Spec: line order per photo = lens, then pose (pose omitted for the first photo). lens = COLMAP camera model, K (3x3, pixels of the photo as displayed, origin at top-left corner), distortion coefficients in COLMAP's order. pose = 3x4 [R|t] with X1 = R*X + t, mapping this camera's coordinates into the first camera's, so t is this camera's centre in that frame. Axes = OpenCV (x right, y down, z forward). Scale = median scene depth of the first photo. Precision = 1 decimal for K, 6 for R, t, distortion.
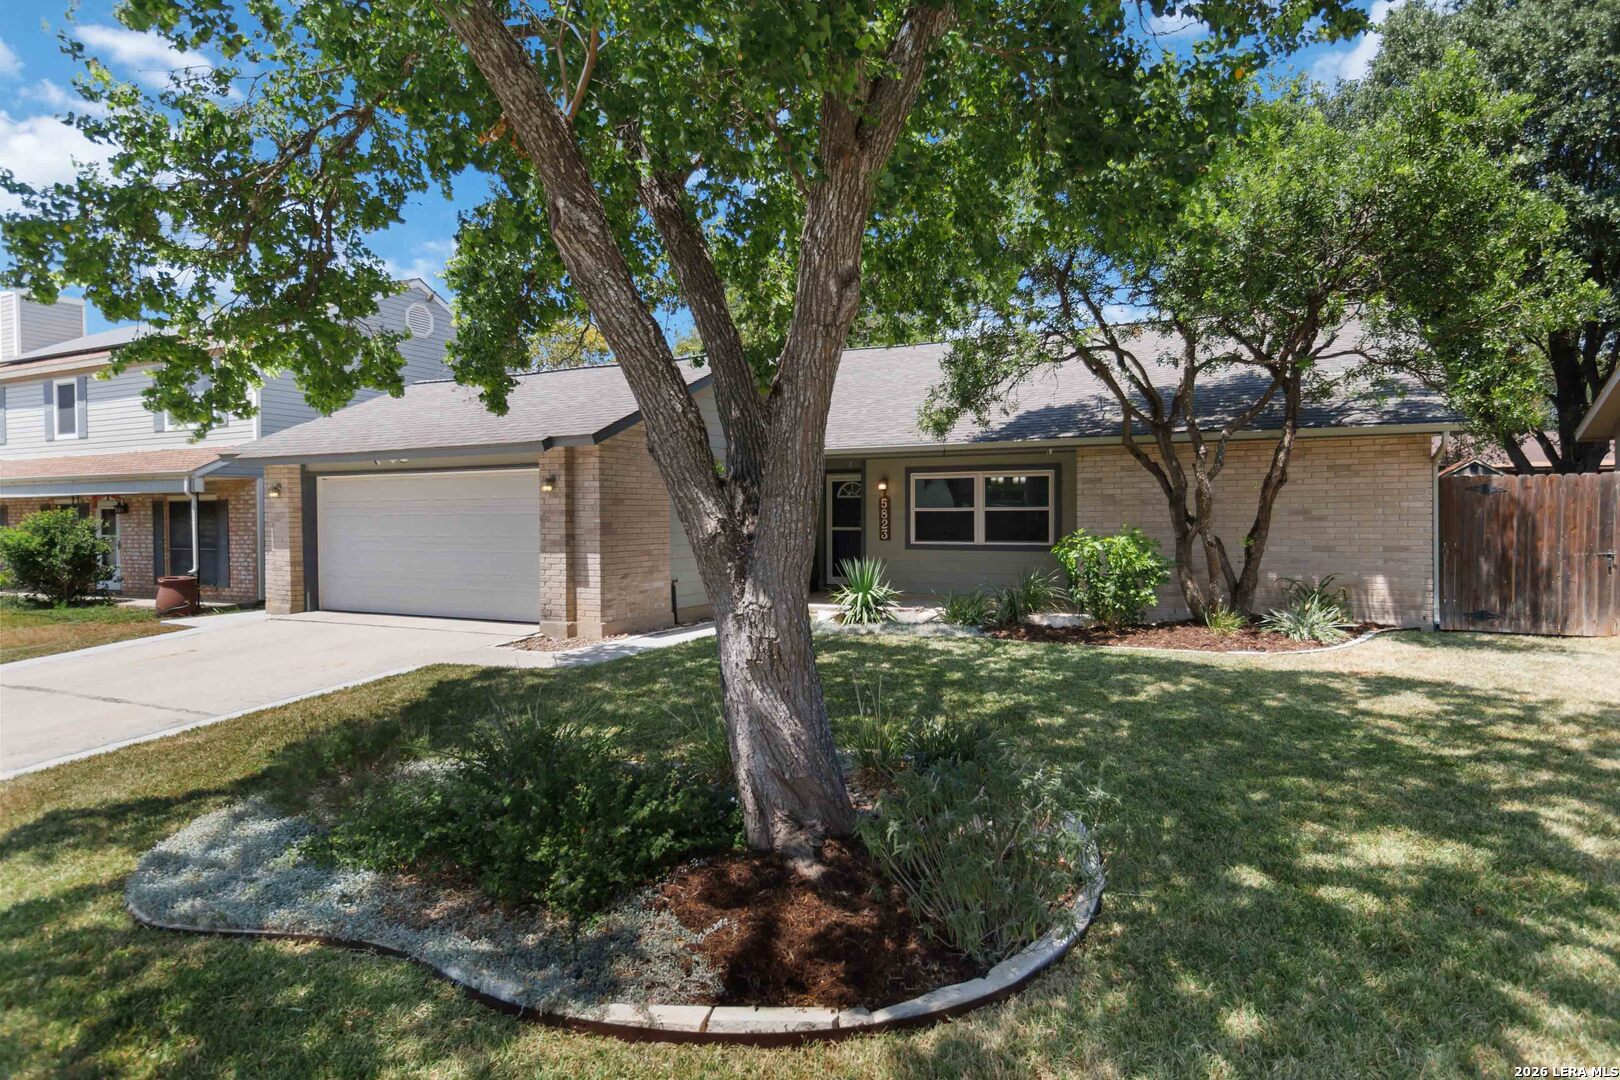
lens RADIAL K [[928.4, 0, 806.3], [0, 928.4, 504.4], [0, 0, 1]] dist [0.002138, 0.000636]
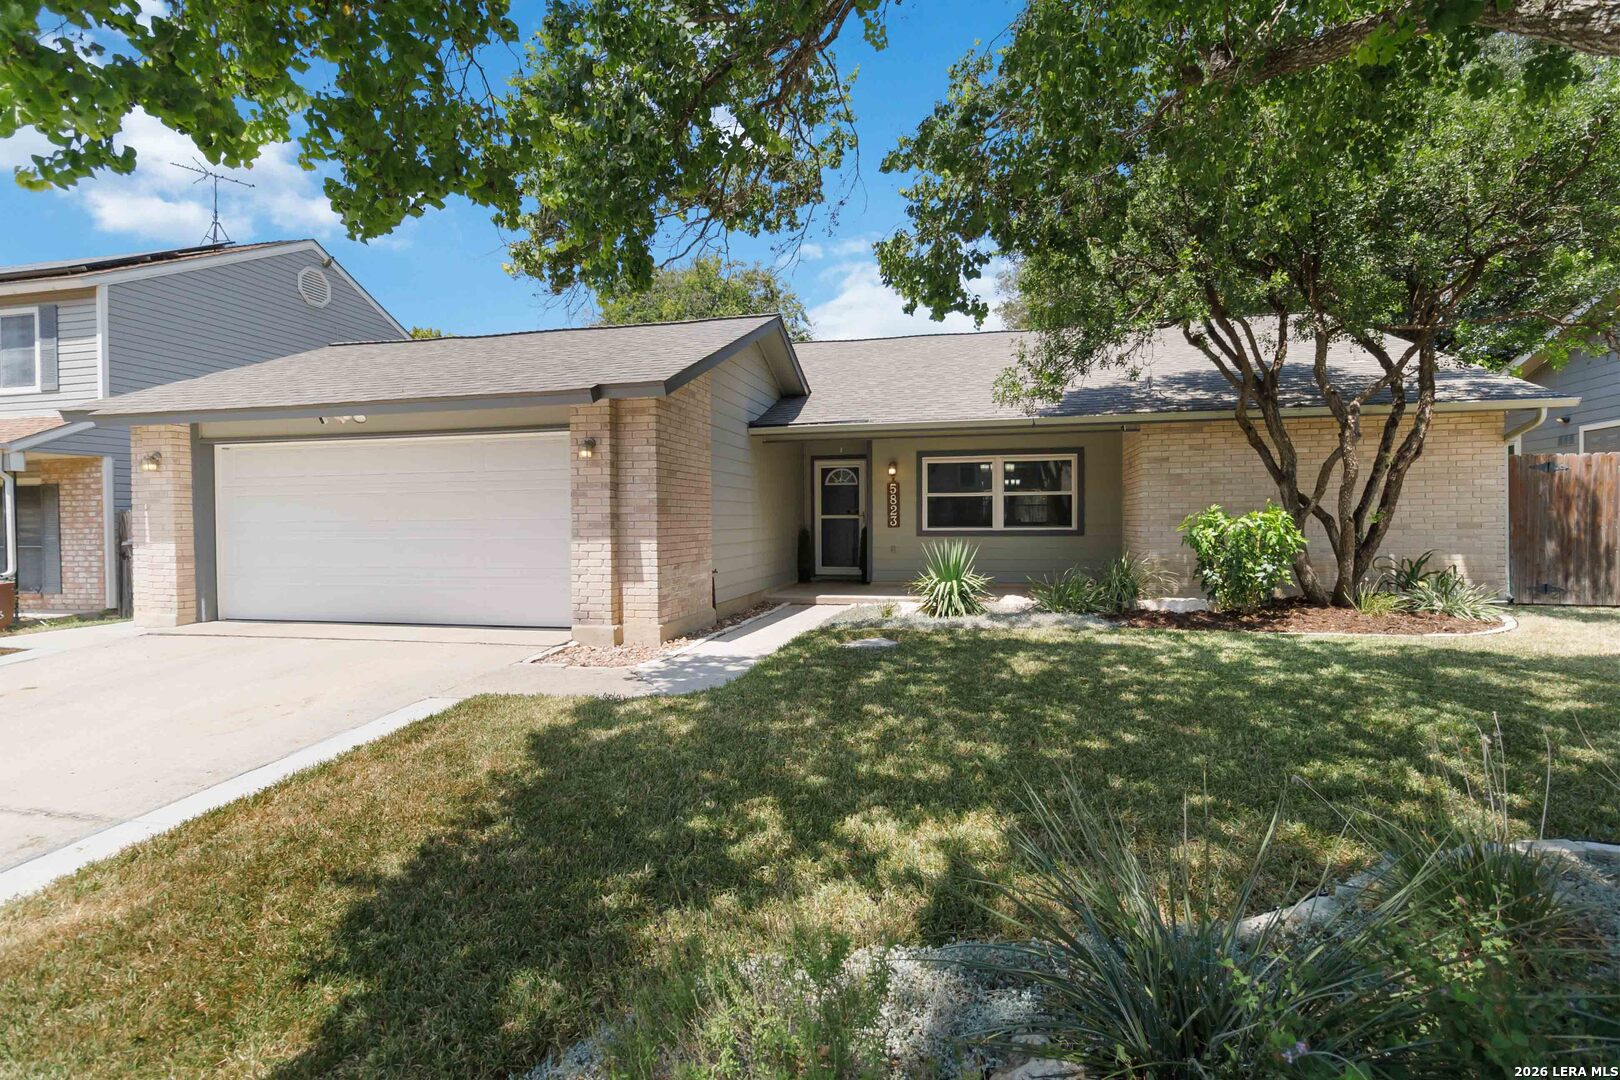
lens RADIAL K [[767.3, 0, 815.8], [0, 767.3, 515.0], [0, 0, 1]] dist [-0.000664, -0.000062]
pose [[0.970712, -0.000420, 0.240246, -0.215857], [-0.000495, 0.999993, 0.003751, 0.027151], [-0.240246, -0.003760, 0.970705, 0.293120]]
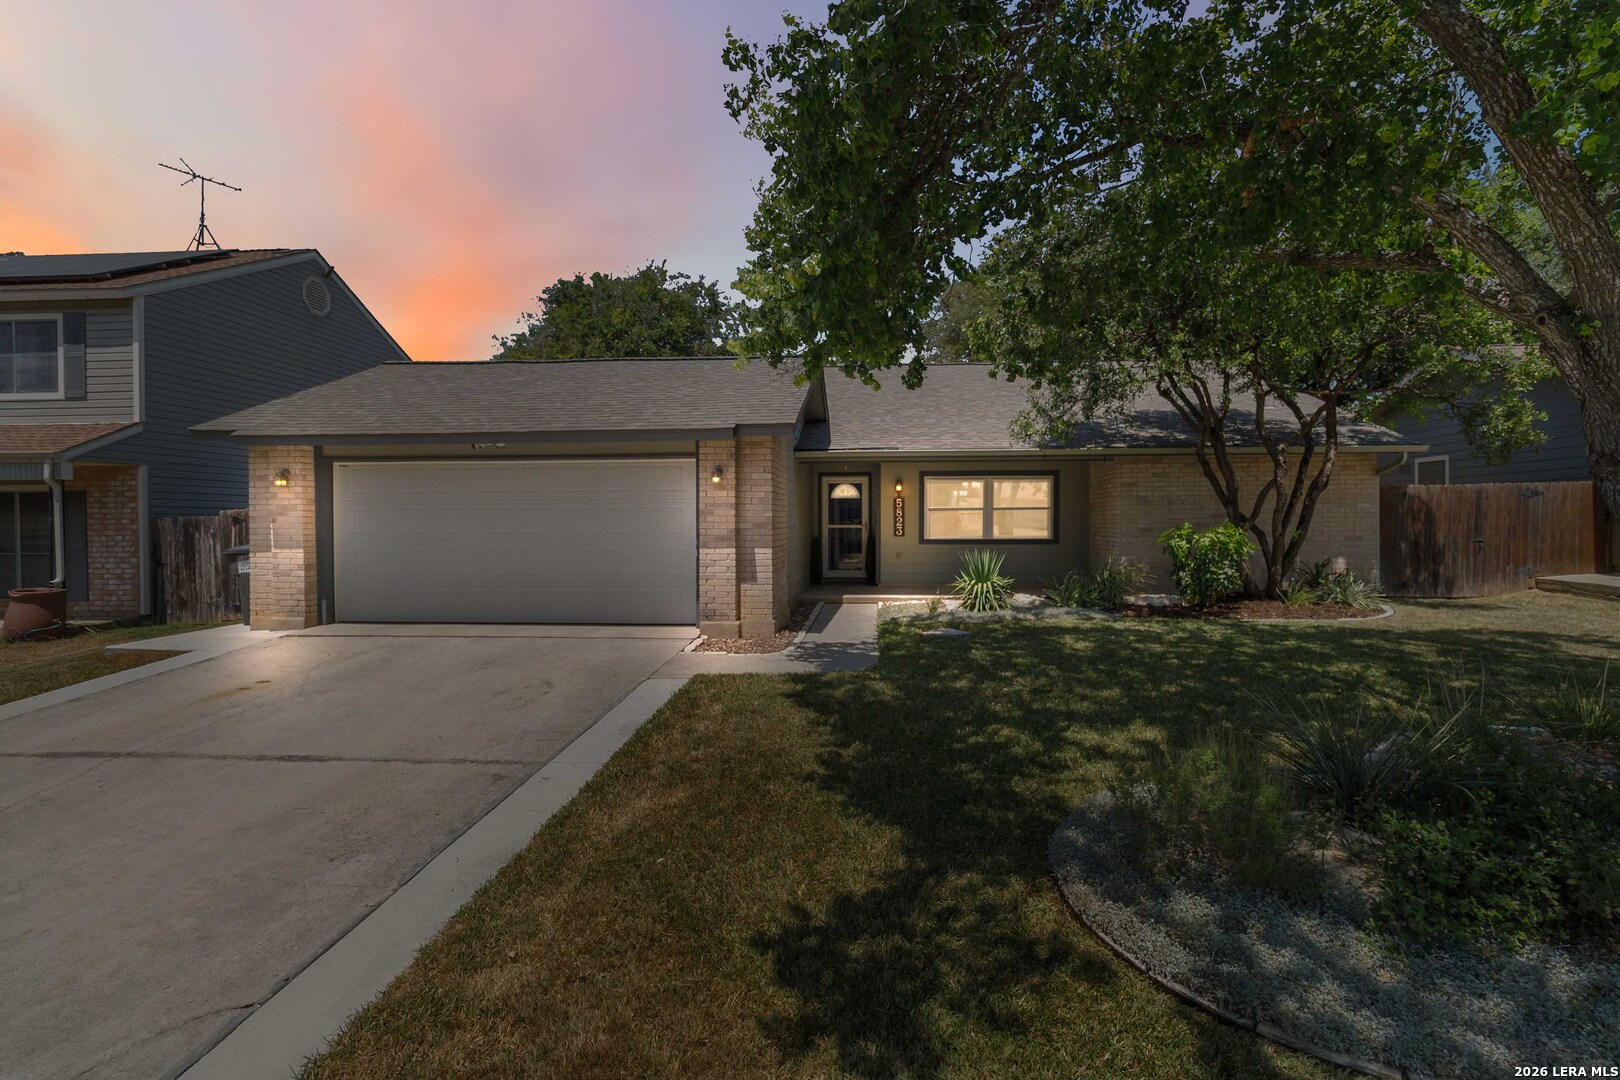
lens RADIAL K [[767.3, 0, 815.8], [0, 767.3, 515.0], [0, 0, 1]] dist [-0.000664, -0.000062]
pose [[0.925770, 0.005430, 0.378049, -0.418768], [-0.006850, 0.999974, 0.002412, 0.013752], [-0.378026, -0.004822, 0.925783, 0.216524]]
